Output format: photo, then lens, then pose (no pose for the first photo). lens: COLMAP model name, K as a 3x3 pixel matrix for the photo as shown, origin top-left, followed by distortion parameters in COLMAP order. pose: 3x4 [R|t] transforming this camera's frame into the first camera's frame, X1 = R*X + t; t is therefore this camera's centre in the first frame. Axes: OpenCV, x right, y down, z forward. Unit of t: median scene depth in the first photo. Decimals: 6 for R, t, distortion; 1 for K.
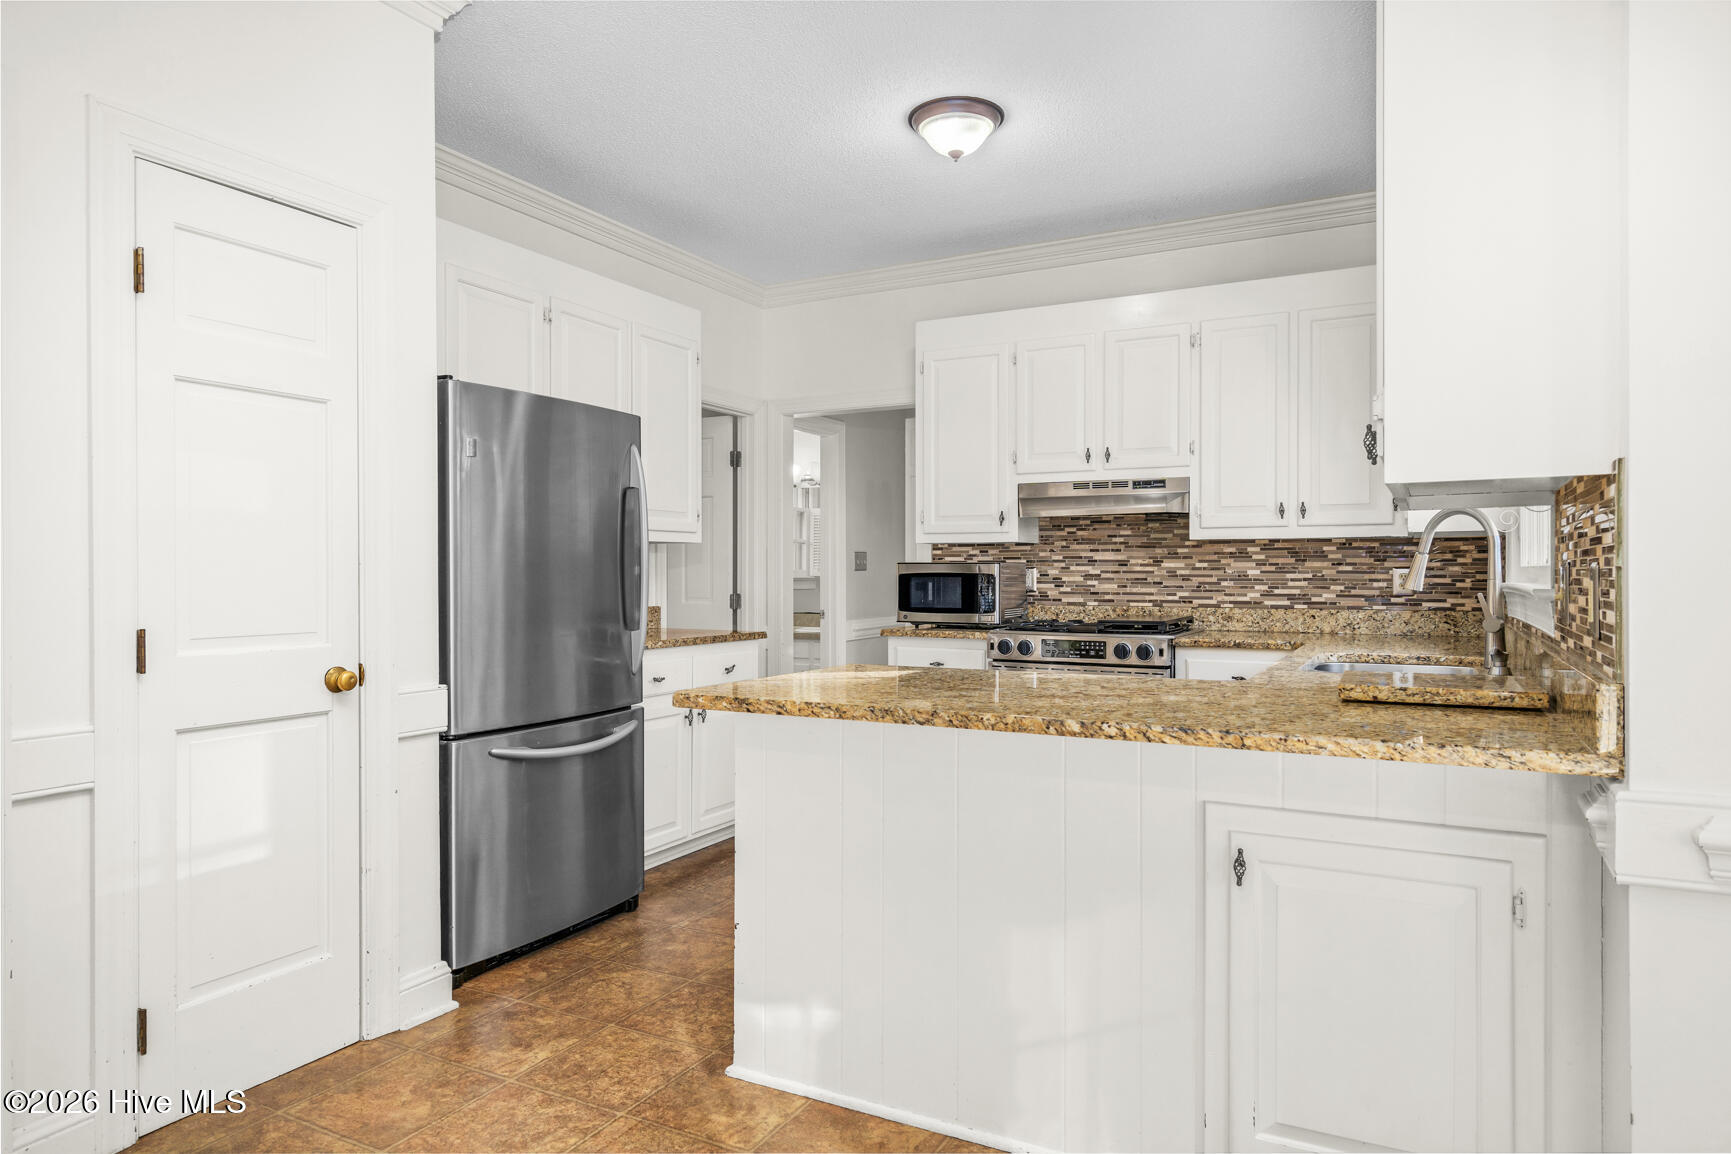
lens RADIAL K [[1036.2, 0, 884.2], [0, 1036.2, 574.0], [0, 0, 1]] dist [-0.009235, 0.008398]
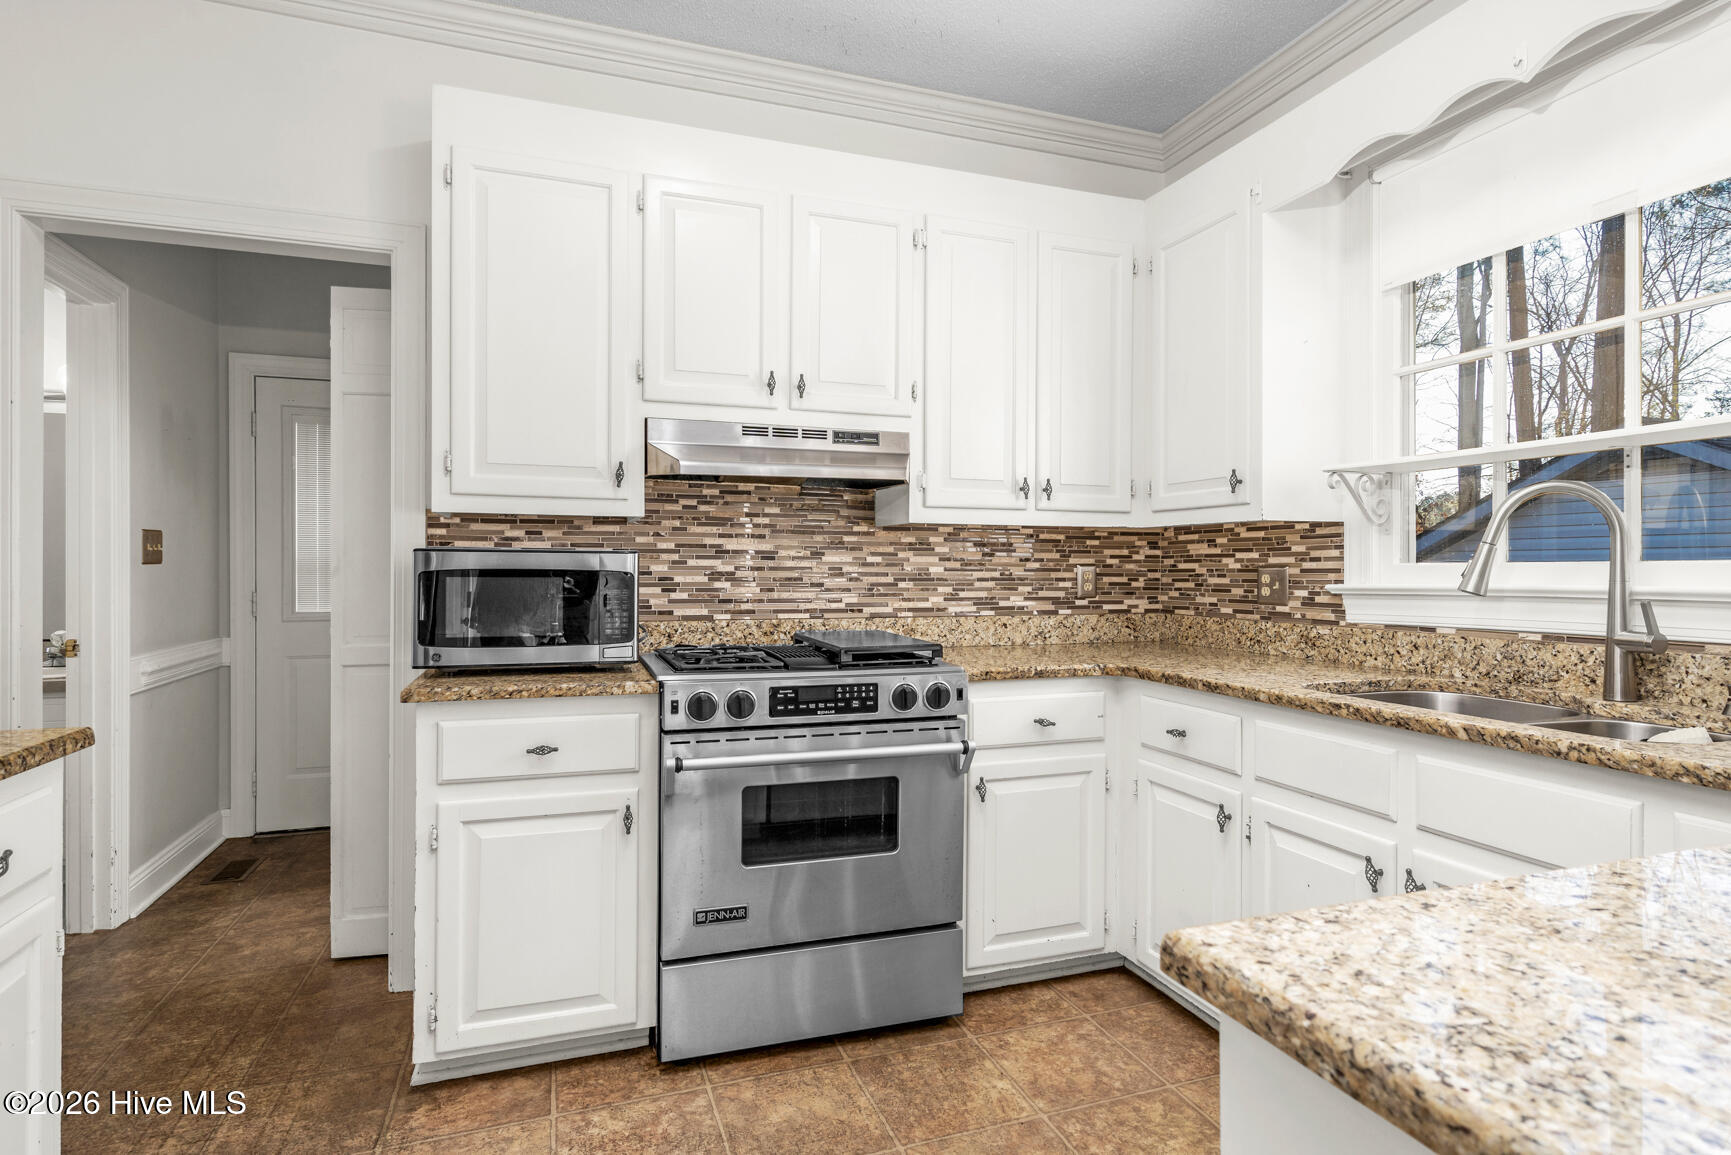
lens RADIAL K [[882.6, 0, 841.5], [0, 882.6, 566.9], [0, 0, 1]] dist [-0.006955, 0.000634]
pose [[0.693623, 0.004175, 0.720326, -0.166800], [-0.002403, 0.999991, -0.003482, -0.001285], [-0.720334, 0.000684, 0.693627, 0.626793]]
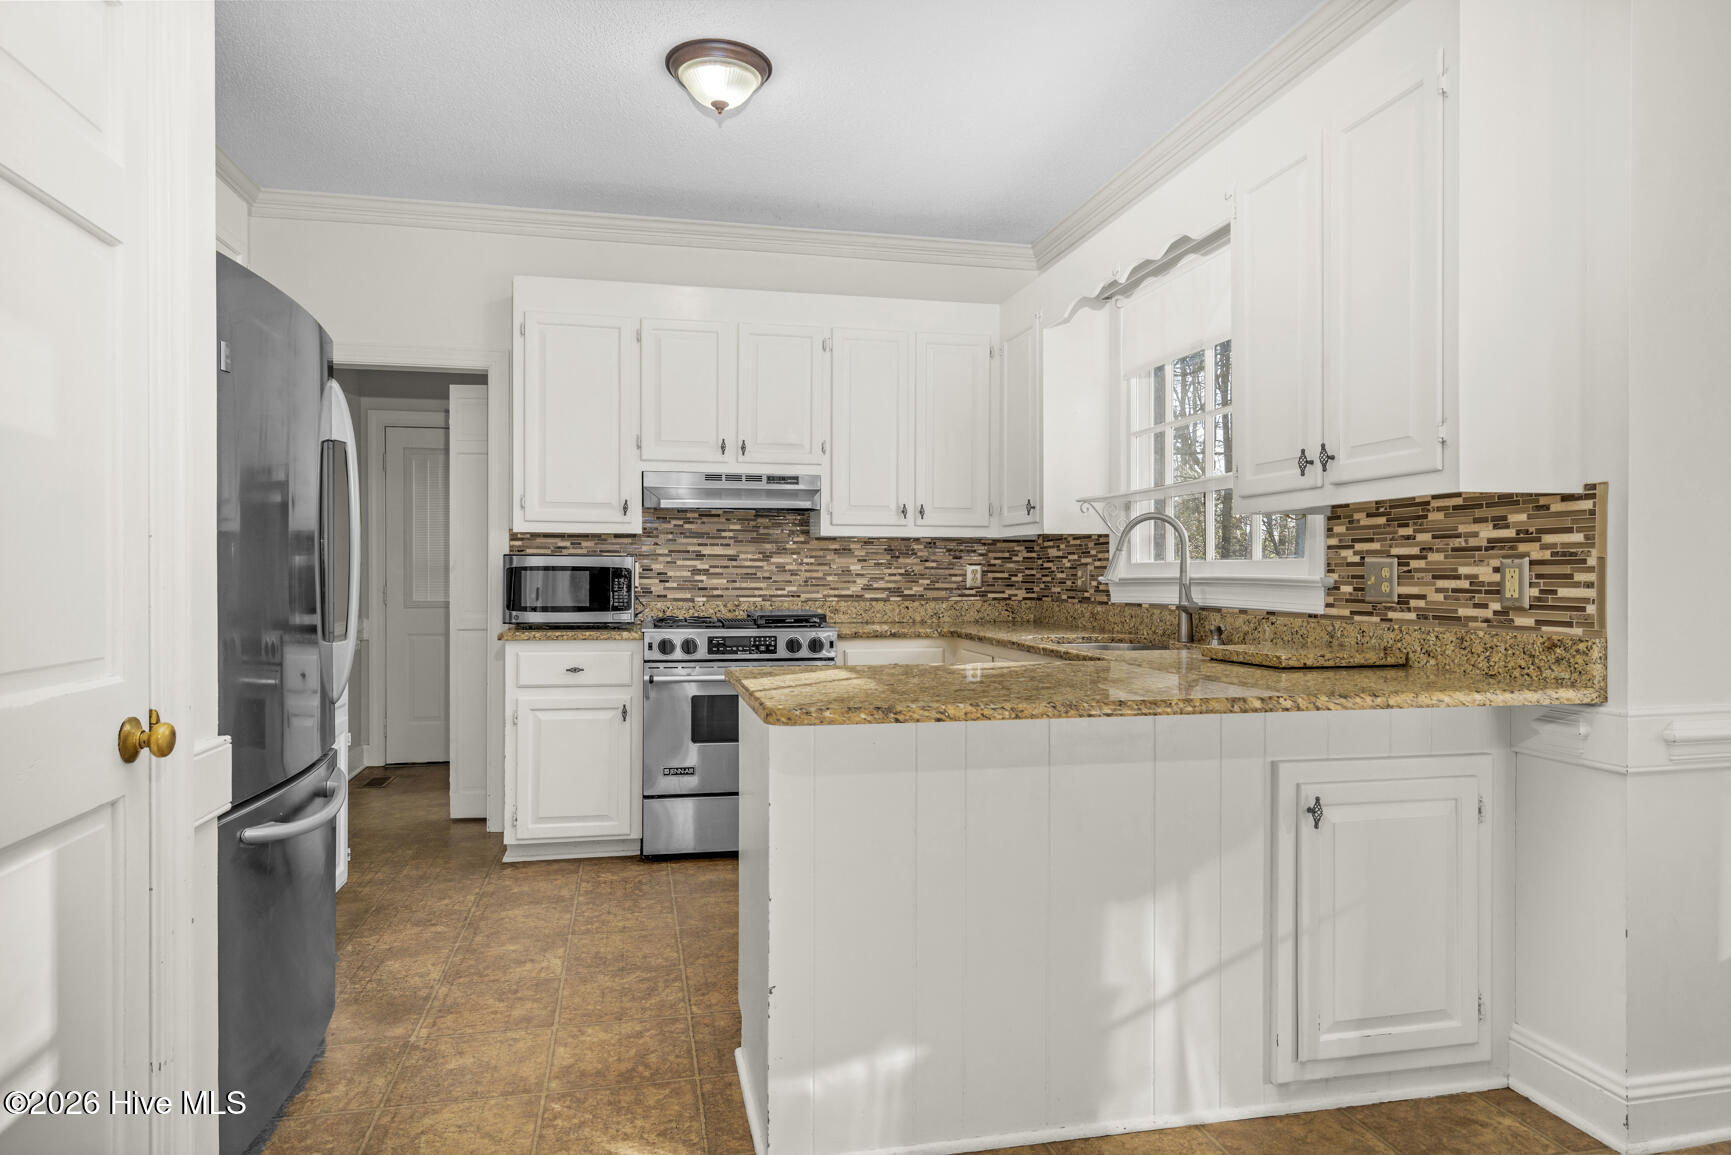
lens RADIAL K [[1036.2, 0, 848.8], [0, 1036.2, 572.6], [0, 0, 1]] dist [-0.009235, 0.008398]
pose [[0.770641, 0.003251, 0.637262, -0.347299], [-0.001943, 0.999994, -0.002752, 0.006680], [-0.637267, 0.000883, 0.770643, 0.185435]]
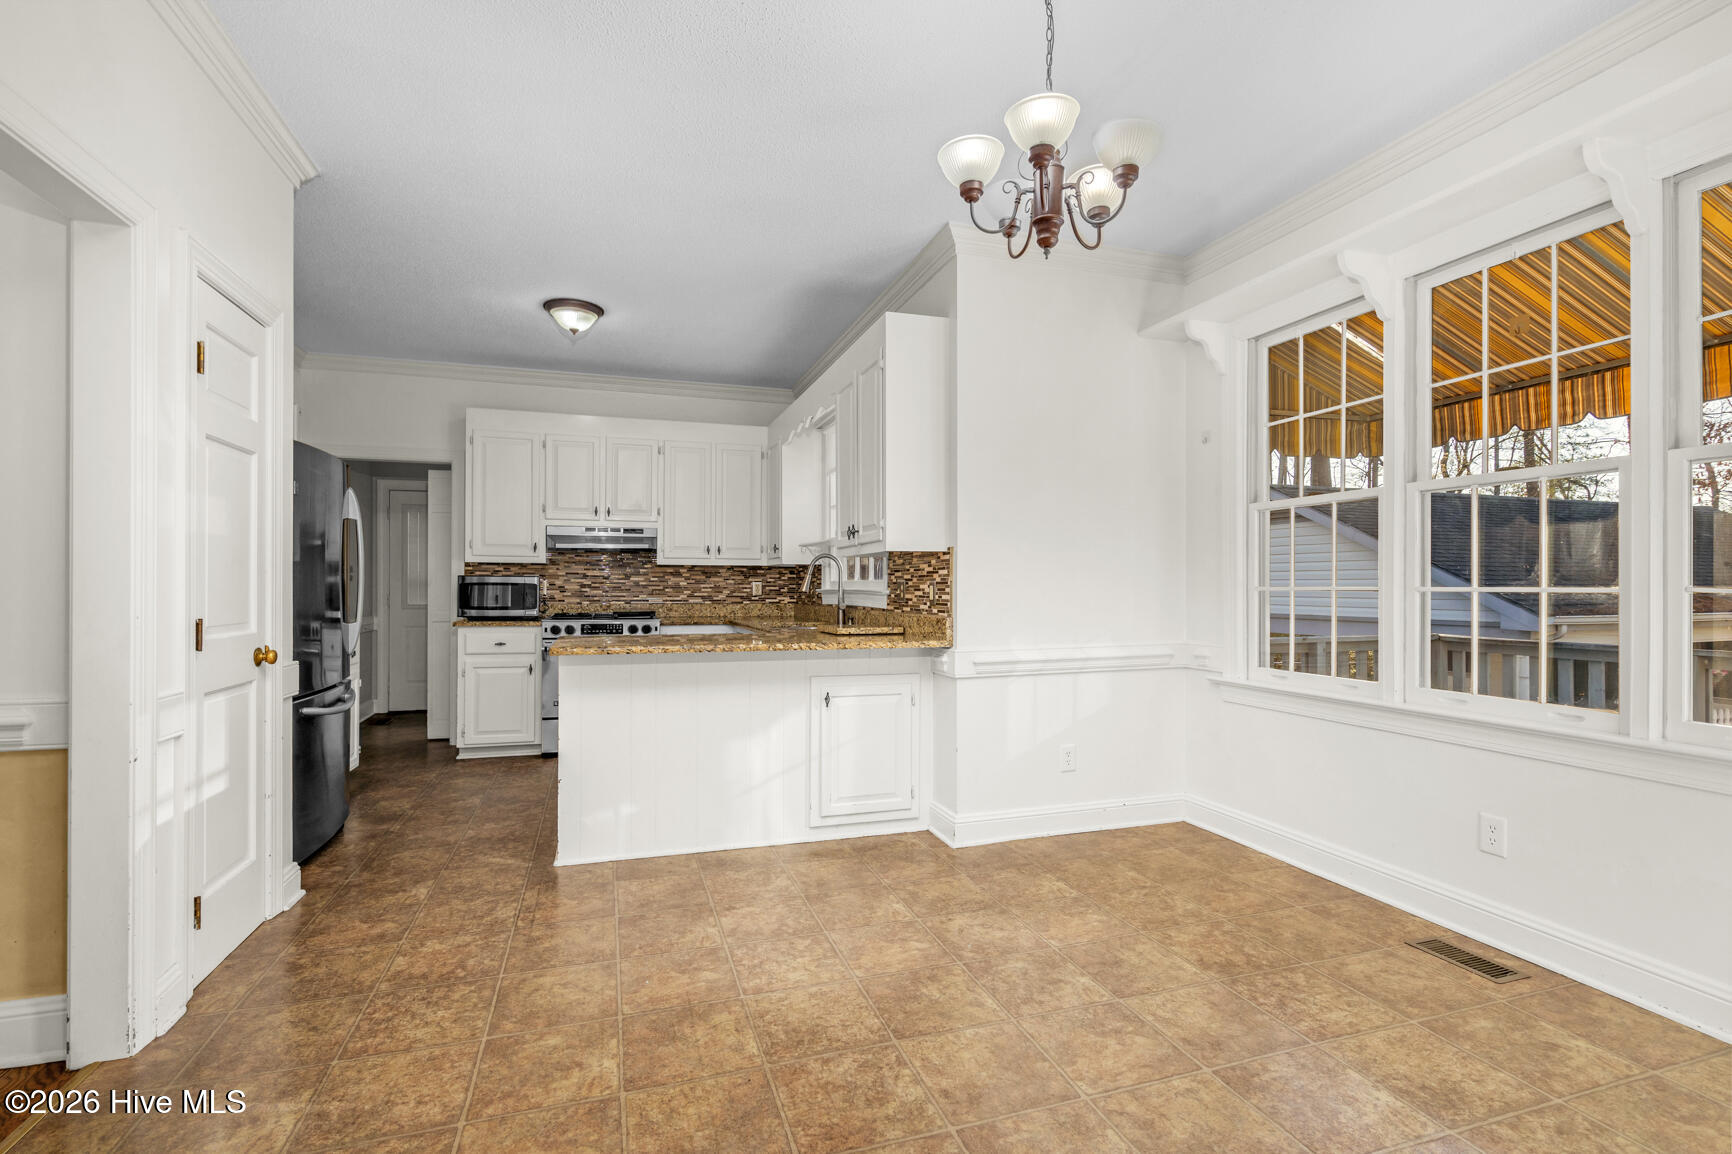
lens RADIAL K [[795.1, 0, 850.9], [0, 795.1, 580.1], [0, 0, 1]] dist [-0.008562, -0.000456]
pose [[0.706582, 0.008462, 0.707581, -0.424122], [-0.002708, 0.999954, -0.009254, 0.004428], [-0.707626, 0.004623, 0.706572, -0.176181]]
